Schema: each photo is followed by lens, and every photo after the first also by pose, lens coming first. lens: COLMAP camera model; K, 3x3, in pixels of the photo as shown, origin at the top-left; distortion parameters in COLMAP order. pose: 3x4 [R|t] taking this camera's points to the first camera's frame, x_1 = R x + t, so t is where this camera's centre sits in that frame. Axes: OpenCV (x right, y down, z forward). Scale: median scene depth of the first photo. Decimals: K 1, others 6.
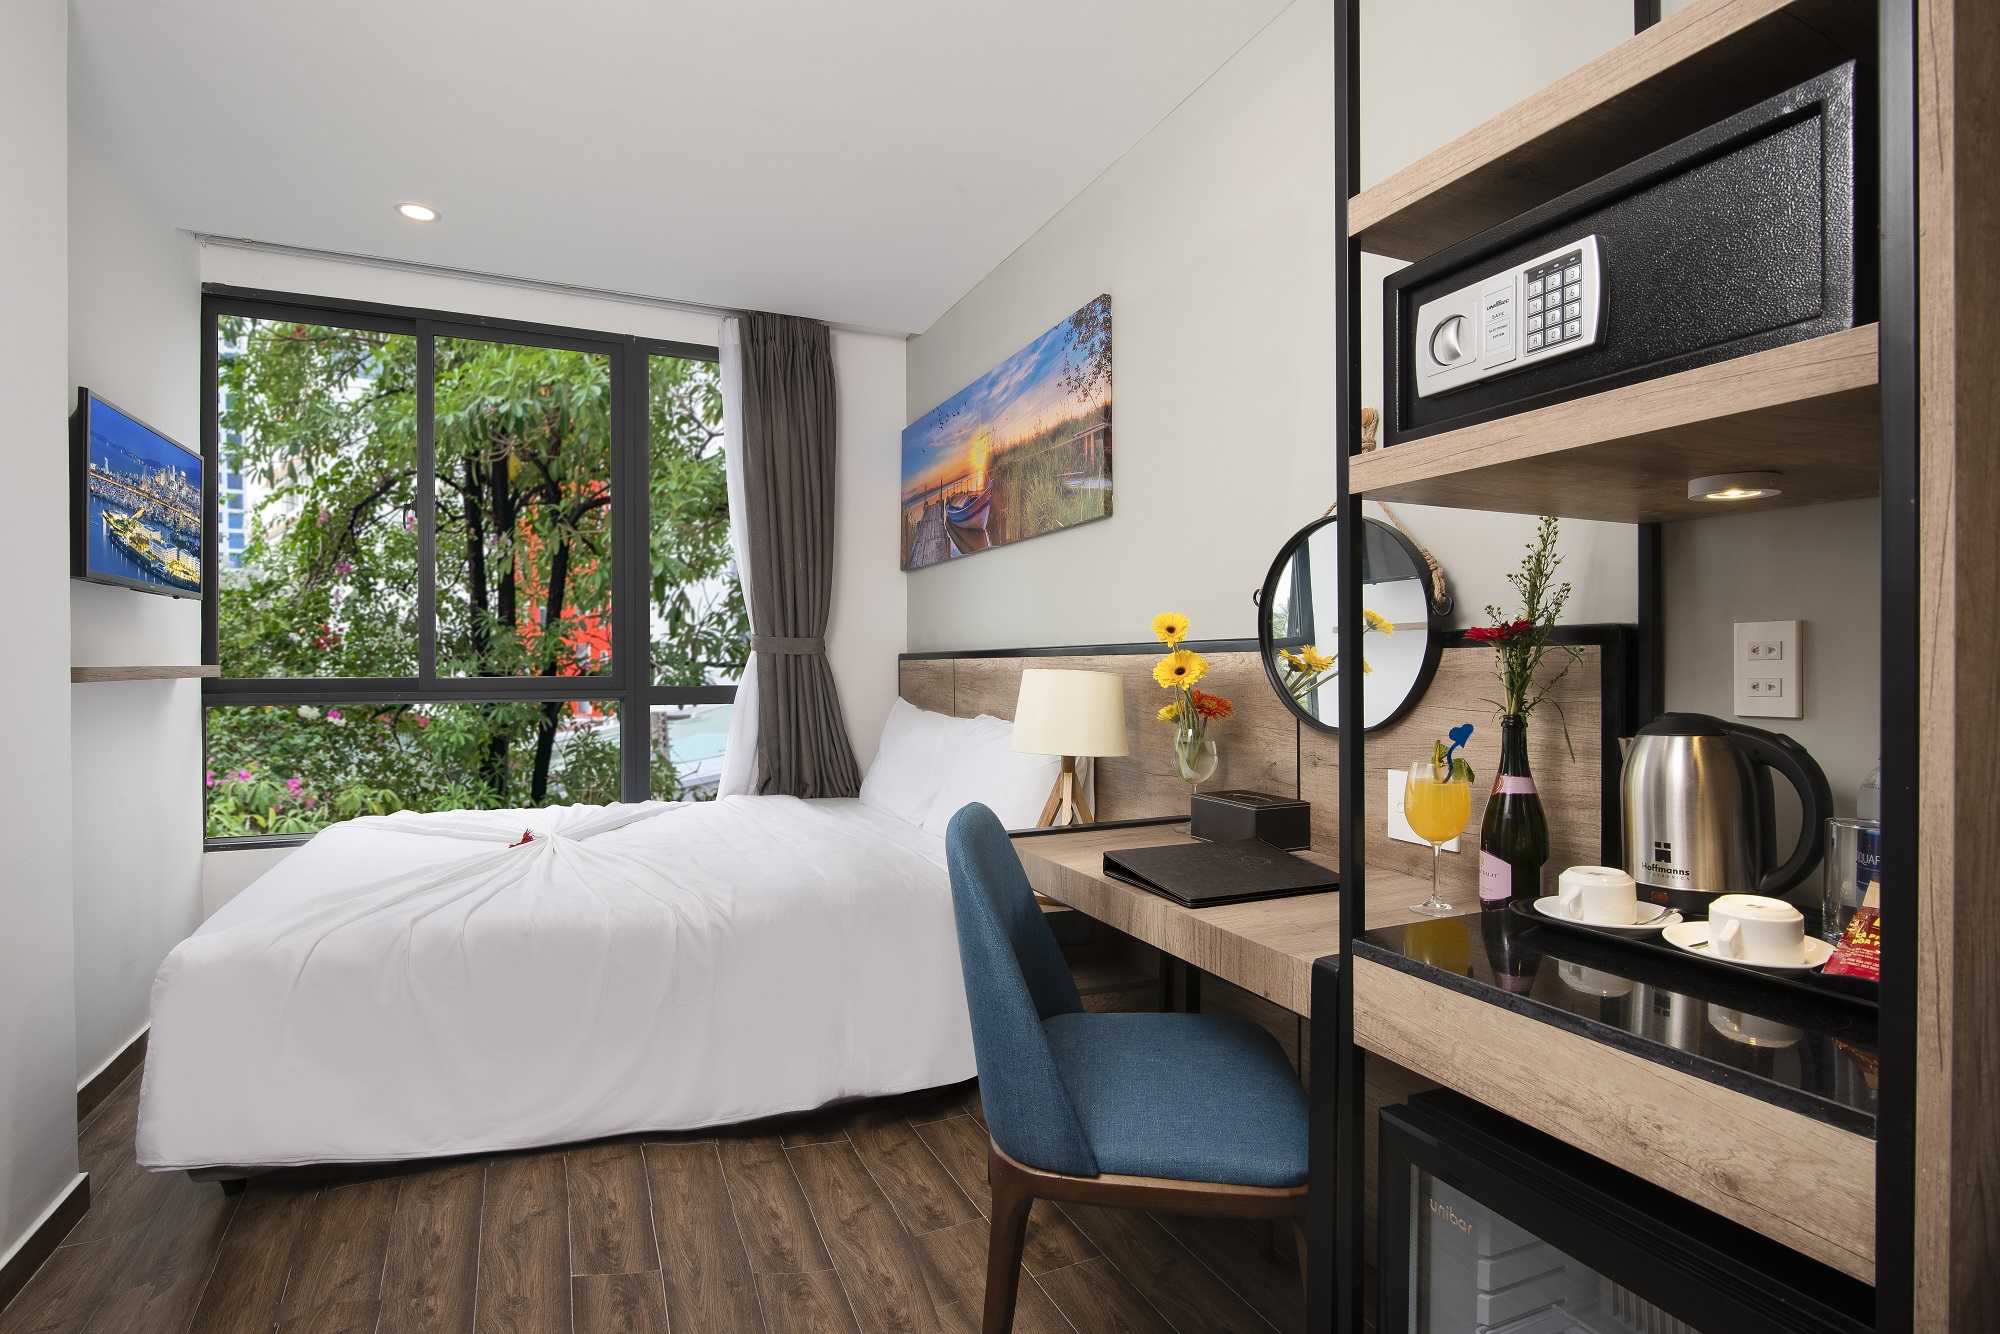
lens RADIAL K [[934.1, 0, 1000.0], [0, 934.1, 667.0], [0, 0, 1]] dist [-0.023180, -0.000070]
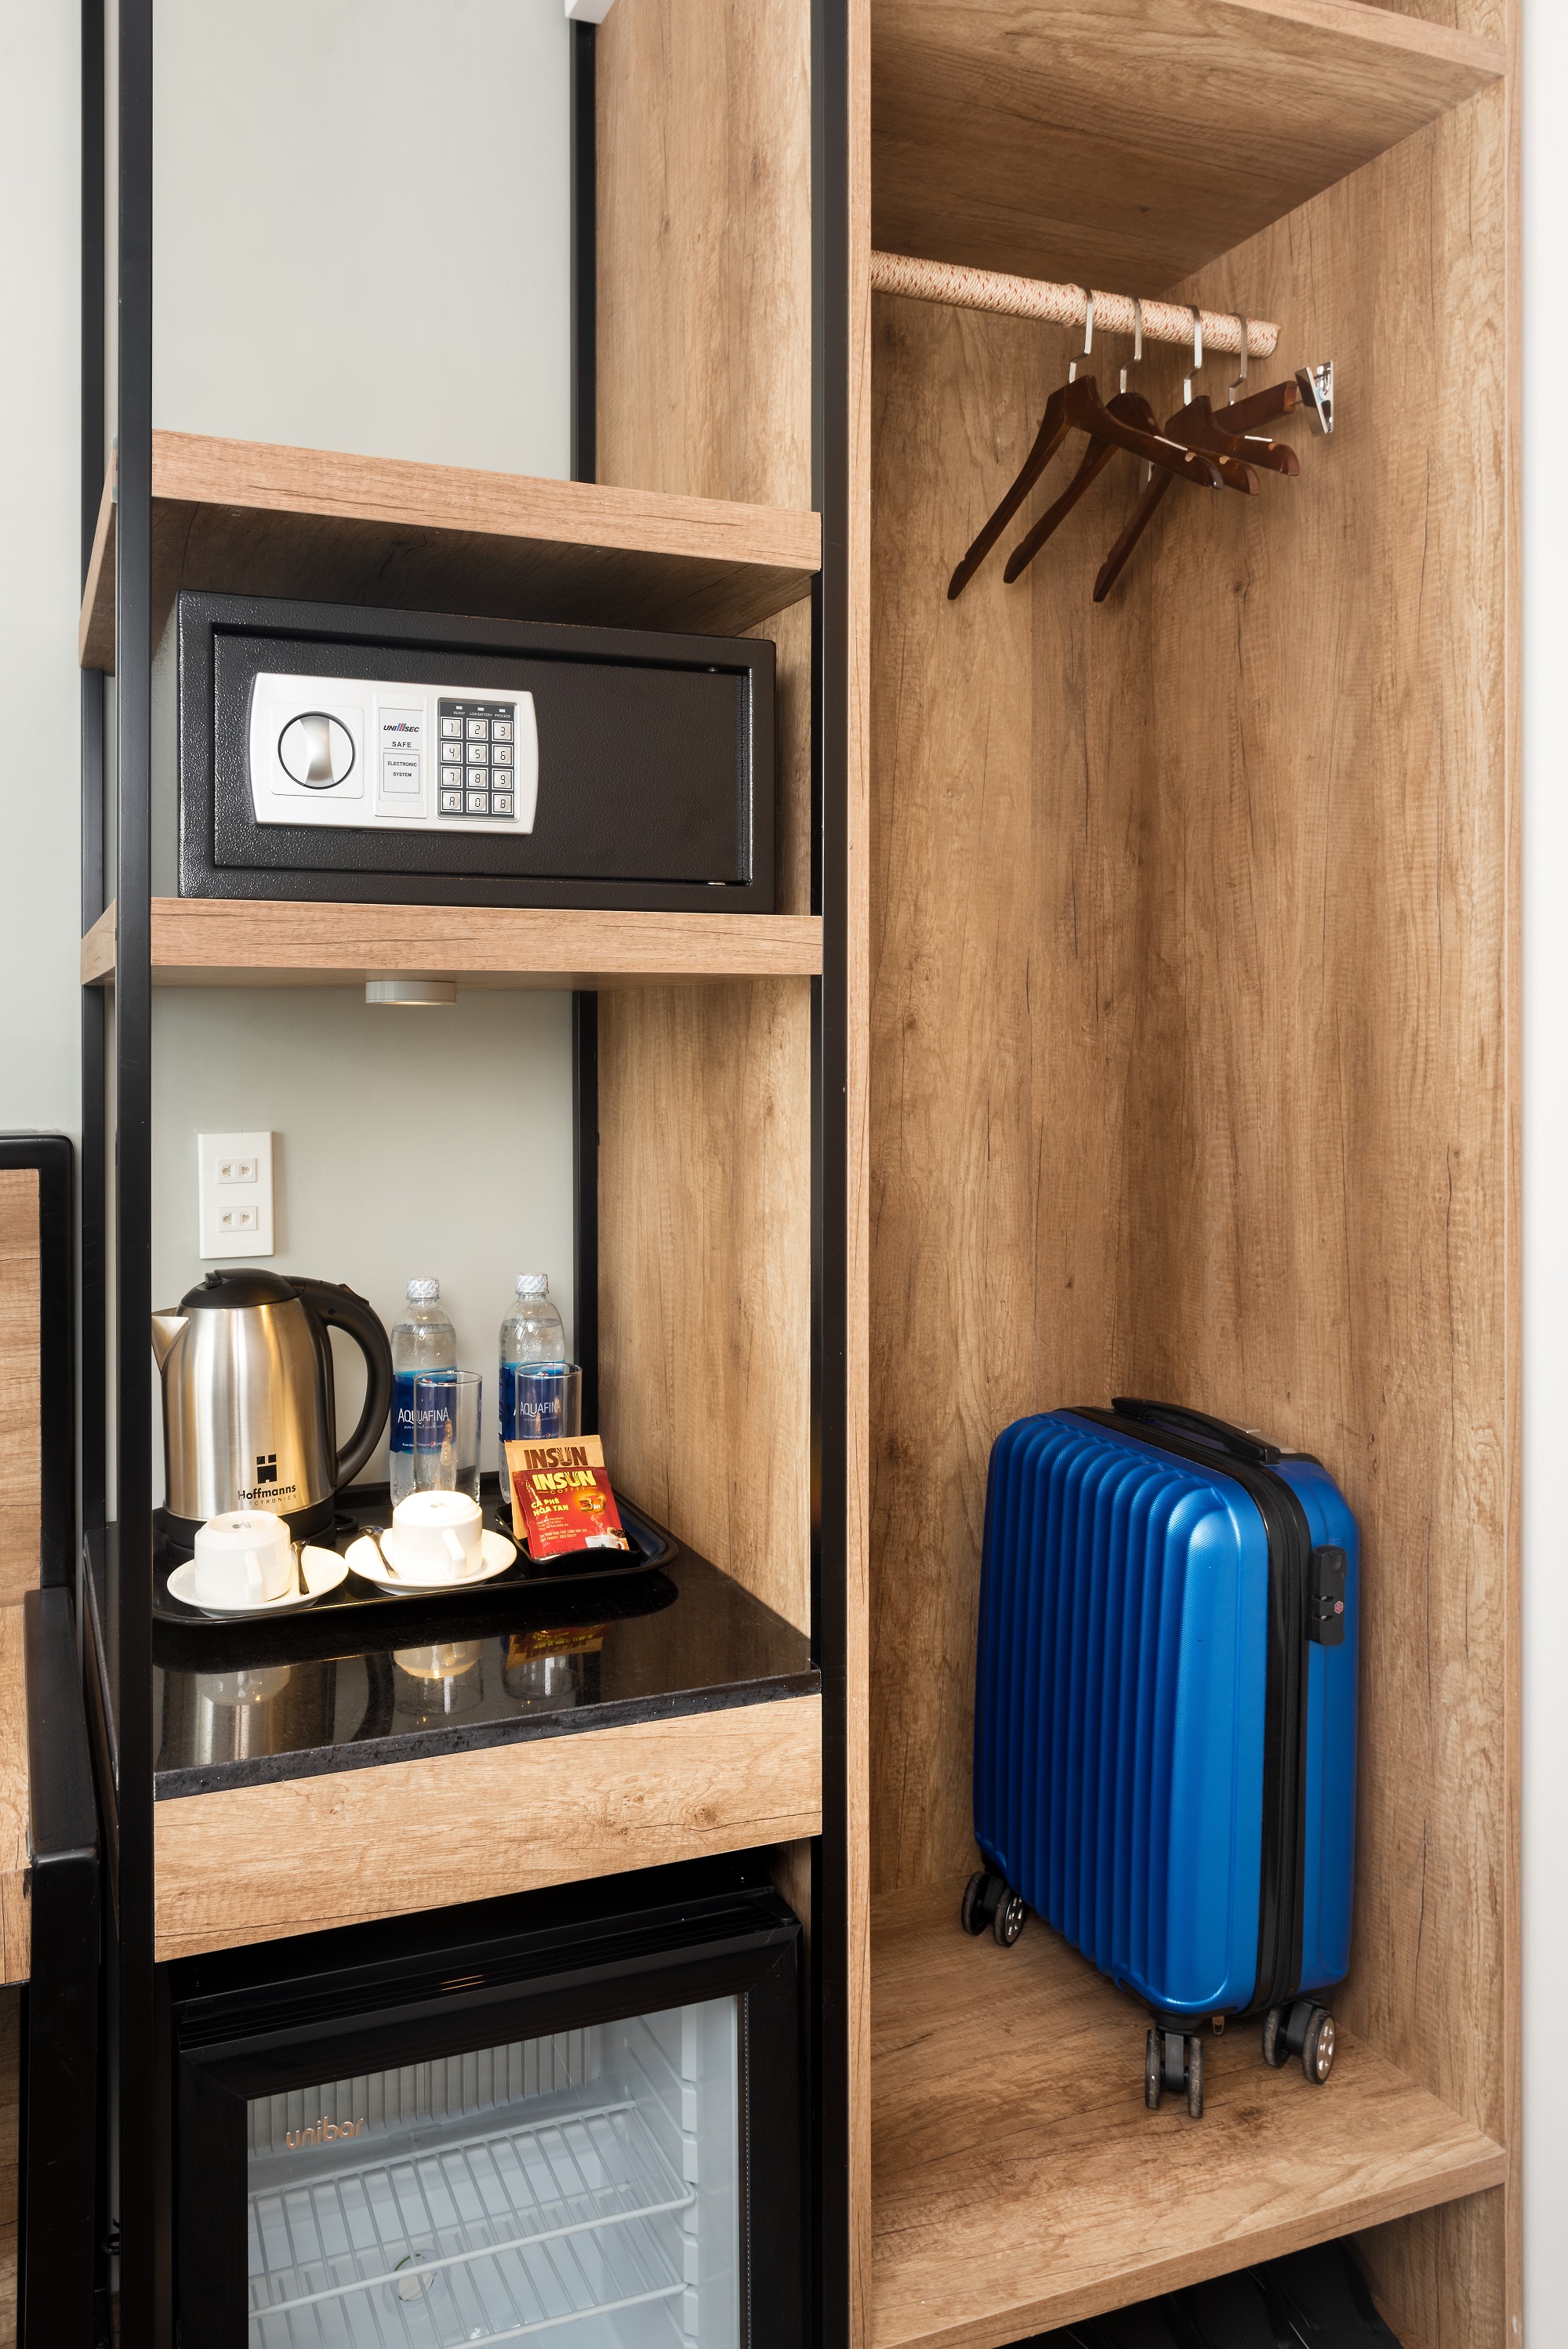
lens RADIAL K [[1630.9, 0, 620.6], [0, 1630.9, 1035.7], [0, 0, 1]] dist [0.002378, 0.000554]
pose [[0.082379, 0.004659, 0.996590, -0.440424], [0.004965, 0.999975, -0.005085, -0.107926], [-0.996589, 0.005367, 0.082354, 0.503869]]
